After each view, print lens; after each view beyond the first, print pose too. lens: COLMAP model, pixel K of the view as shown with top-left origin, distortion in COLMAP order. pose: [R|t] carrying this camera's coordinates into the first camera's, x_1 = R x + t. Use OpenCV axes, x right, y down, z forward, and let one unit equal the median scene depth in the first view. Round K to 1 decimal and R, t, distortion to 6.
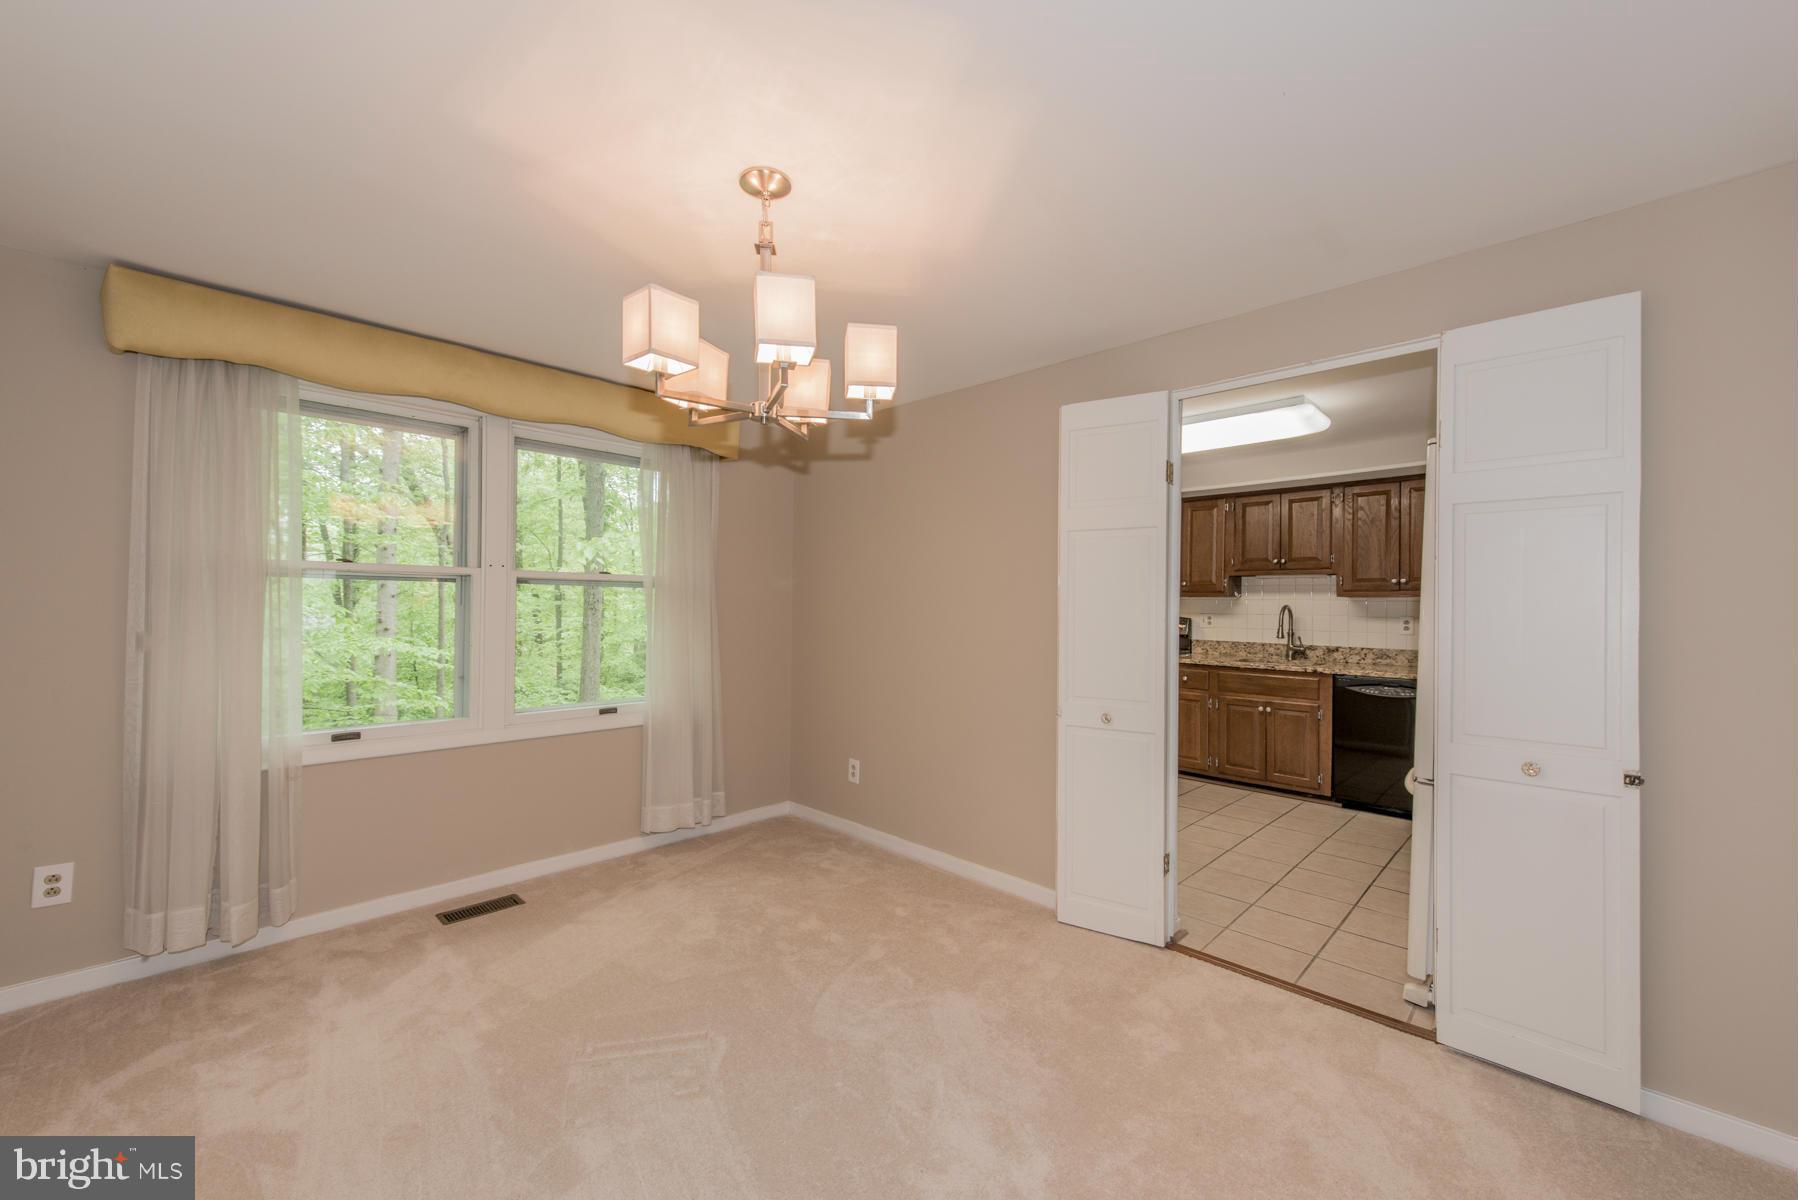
lens RADIAL K [[702.2, 0, 904.2], [0, 702.2, 603.2], [0, 0, 1]] dist [0.010154, -0.000347]
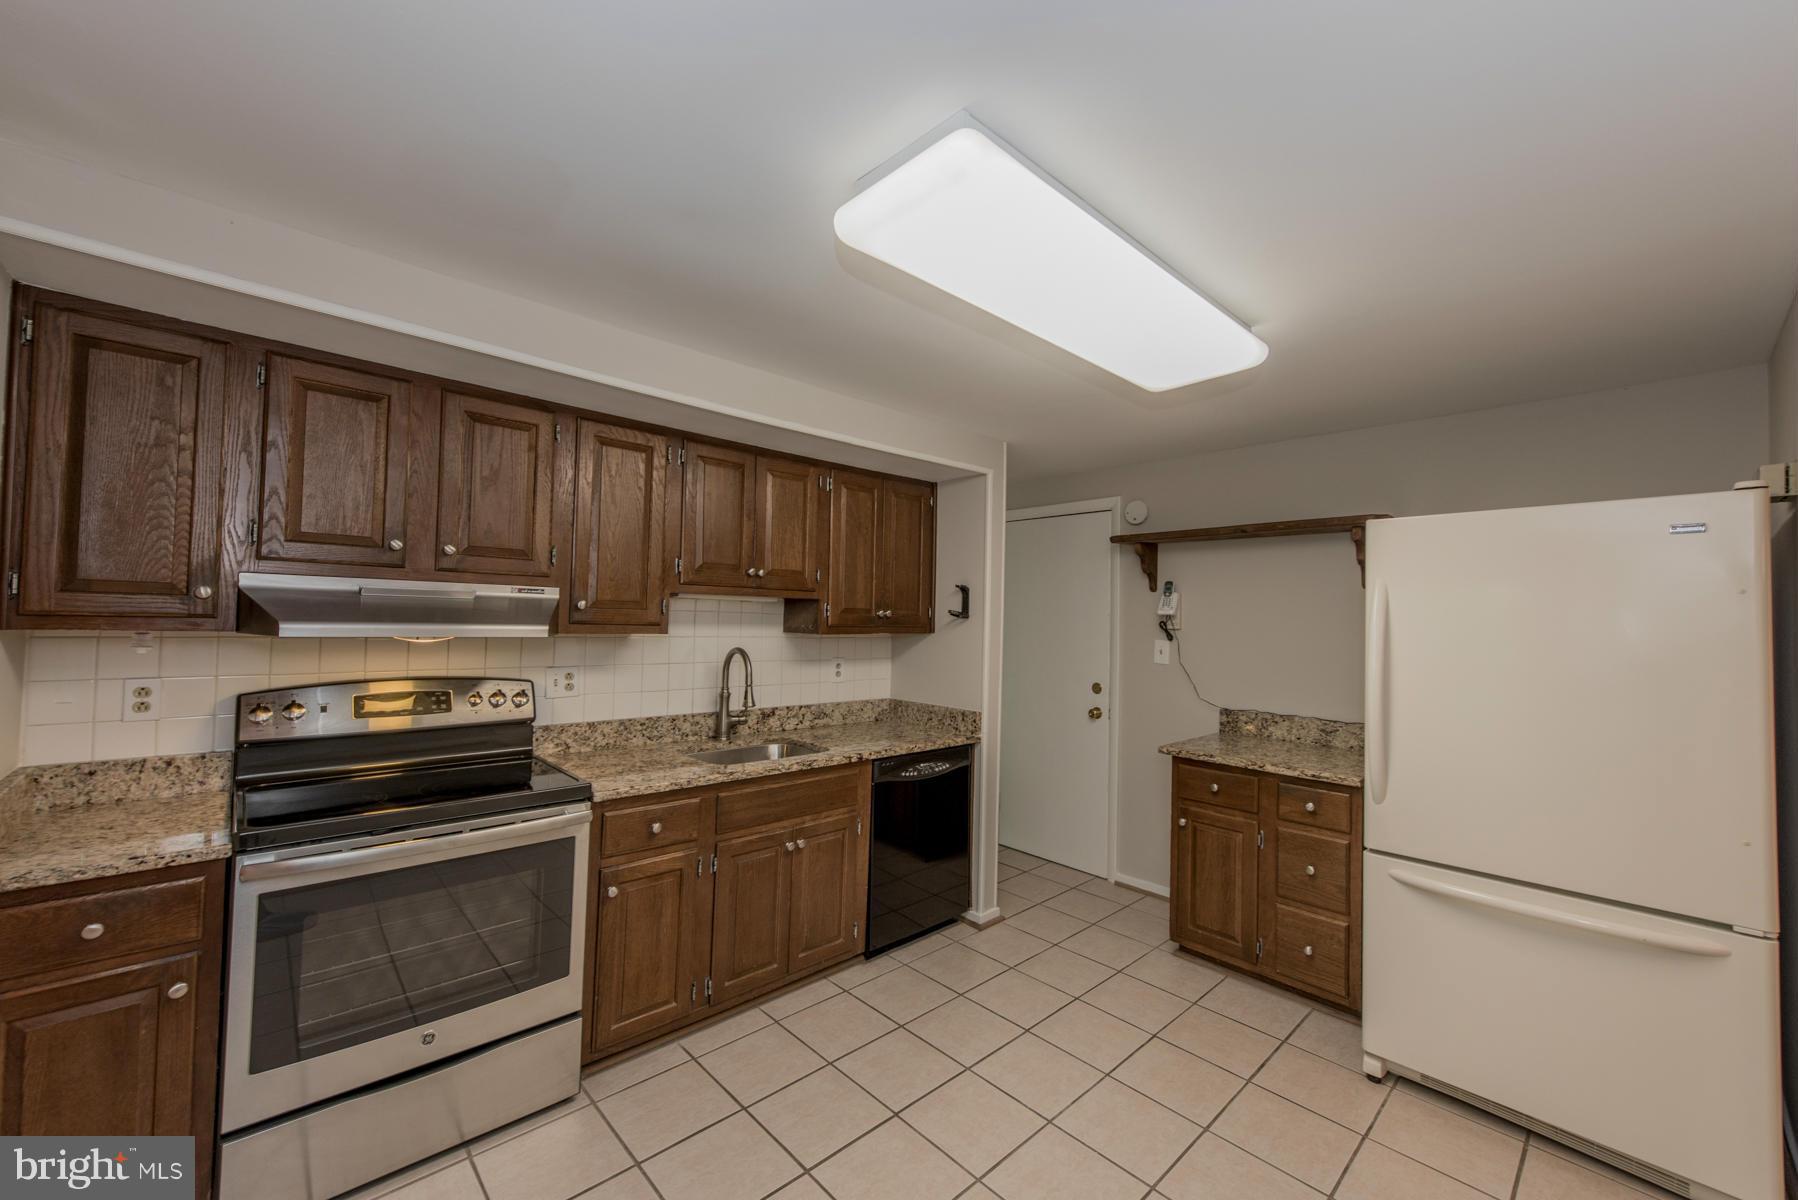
lens RADIAL K [[702.2, 0, 904.2], [0, 702.2, 603.2], [0, 0, 1]] dist [0.010154, -0.000347]
pose [[0.049516, 0.010845, 0.998714, -0.030279], [-0.022153, 0.999707, -0.009757, -0.032383], [-0.998528, -0.021641, 0.049742, 0.864375]]
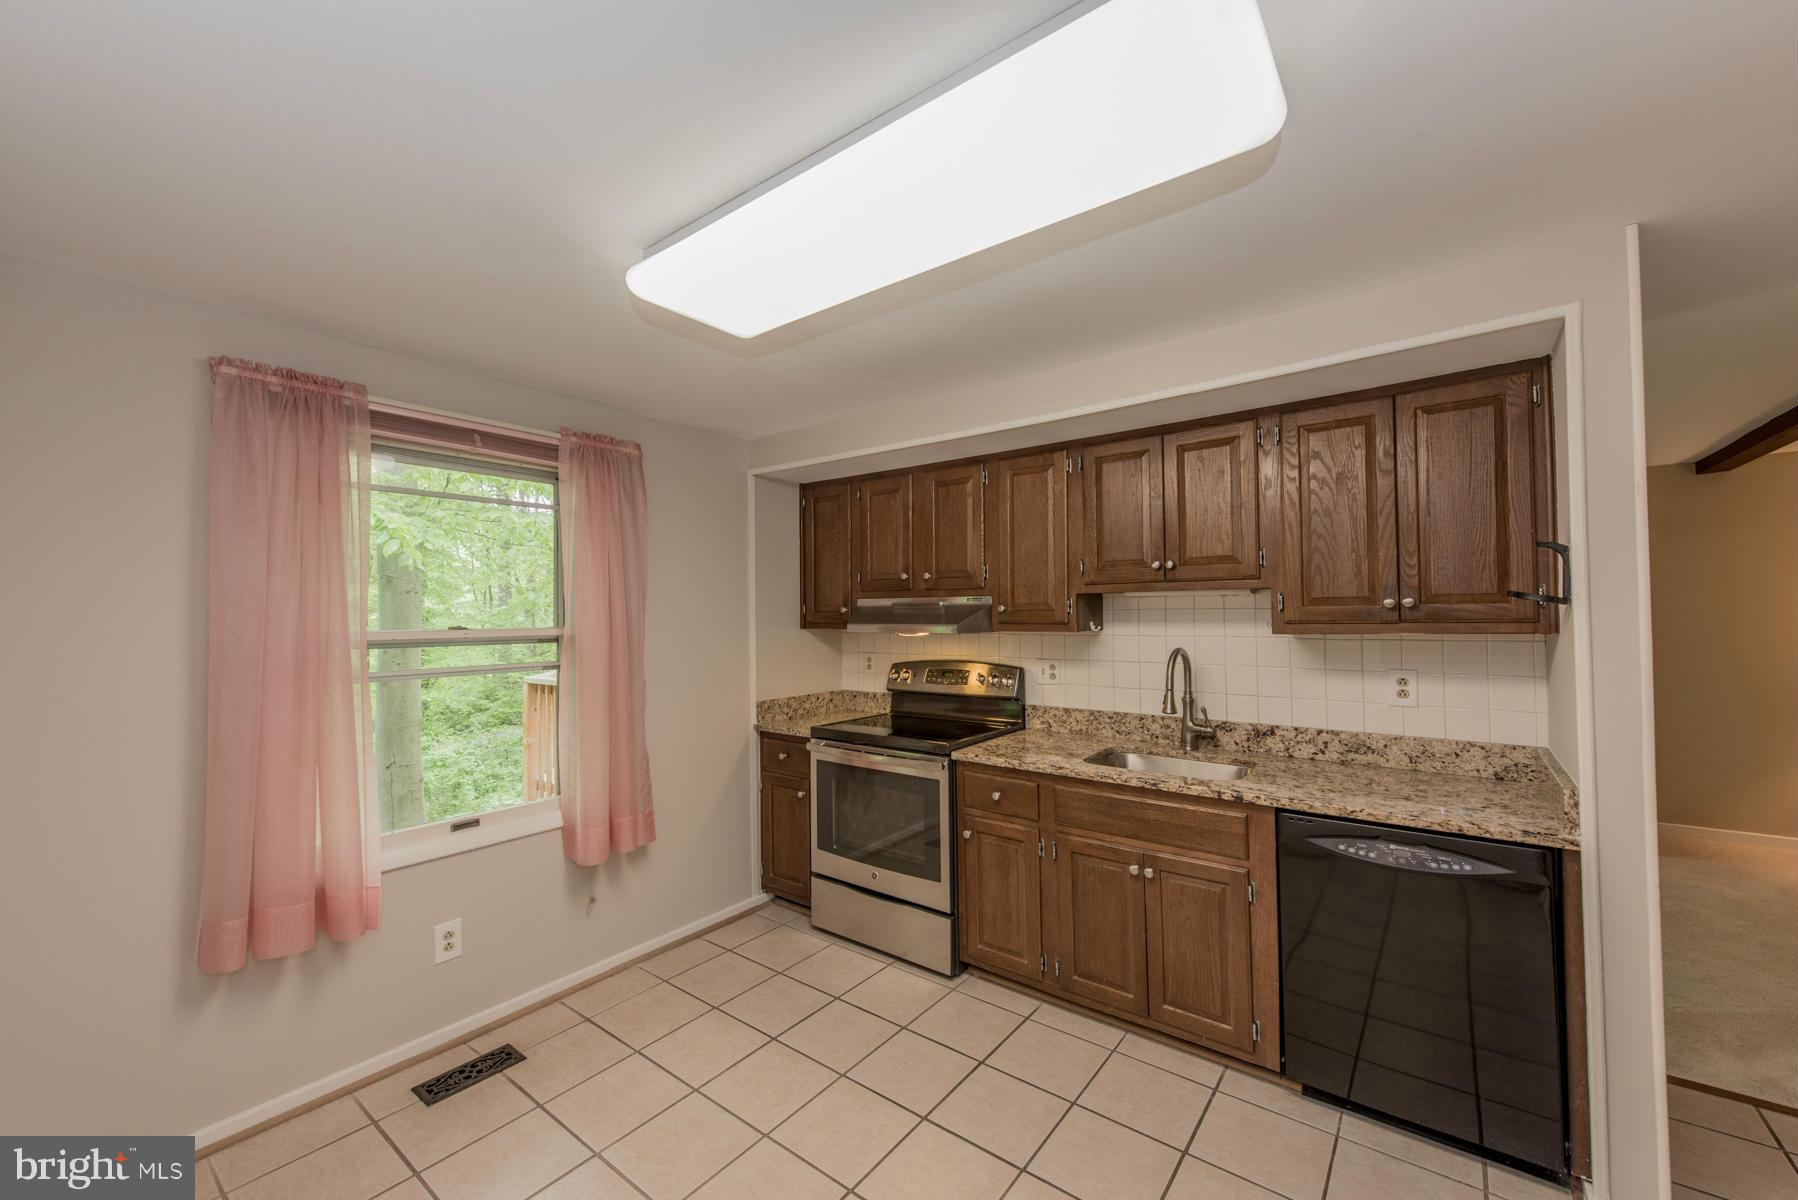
lens RADIAL K [[702.2, 0, 904.2], [0, 702.2, 603.2], [0, 0, 1]] dist [0.010154, -0.000347]
pose [[0.992947, -0.020484, 0.116776, 0.287814], [0.022030, 0.999686, -0.011961, -0.030118], [-0.116494, 0.014449, 0.993086, 0.518872]]
